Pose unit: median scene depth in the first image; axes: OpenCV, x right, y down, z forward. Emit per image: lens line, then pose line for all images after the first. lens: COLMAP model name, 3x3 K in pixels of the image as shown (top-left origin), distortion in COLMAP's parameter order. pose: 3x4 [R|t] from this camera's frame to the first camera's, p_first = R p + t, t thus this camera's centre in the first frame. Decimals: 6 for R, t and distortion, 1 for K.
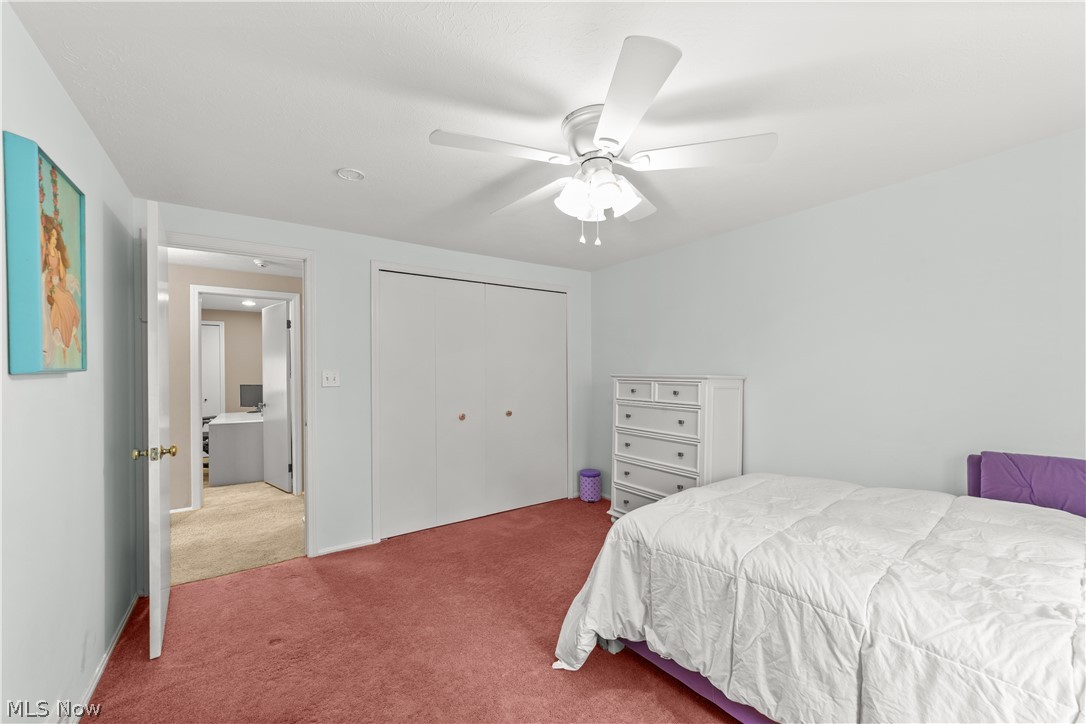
lens RADIAL K [[422.0, 0, 541.8], [0, 422.0, 367.8], [0, 0, 1]] dist [-0.009451, 0.002640]
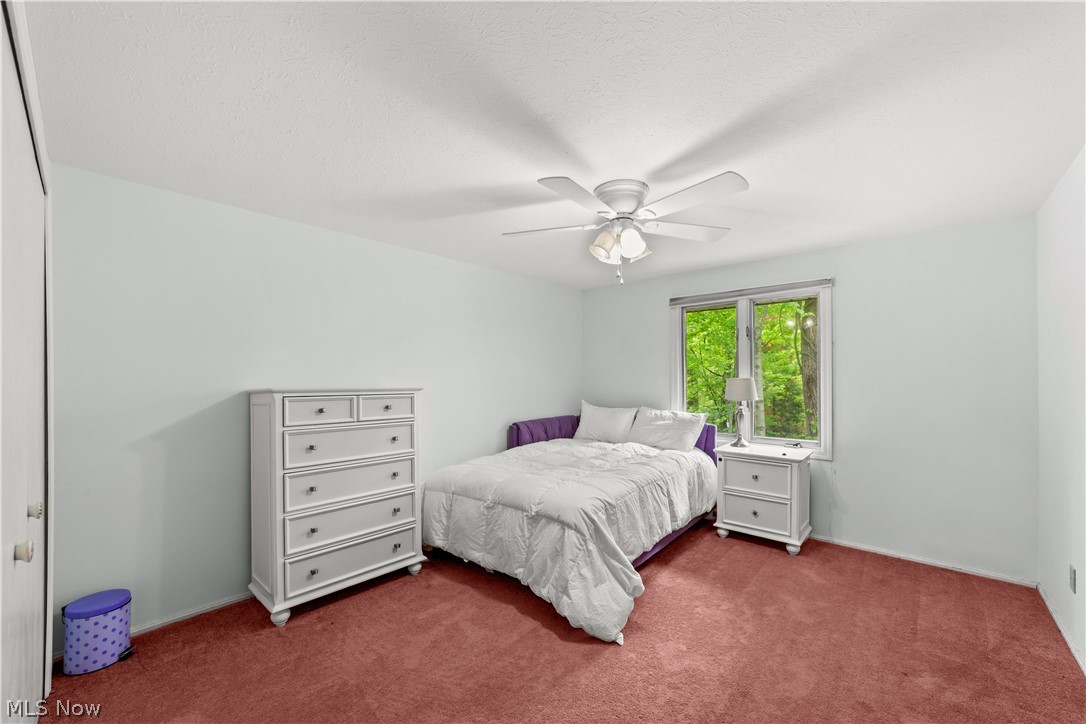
lens RADIAL K [[422.0, 0, 532.5], [0, 422.0, 381.5], [0, 0, 1]] dist [-0.009451, 0.002640]
pose [[-0.195270, 0.008511, 0.980713, -0.626439], [0.006872, 0.999950, -0.007310, 0.013524], [-0.980726, 0.005312, -0.195318, 0.887762]]
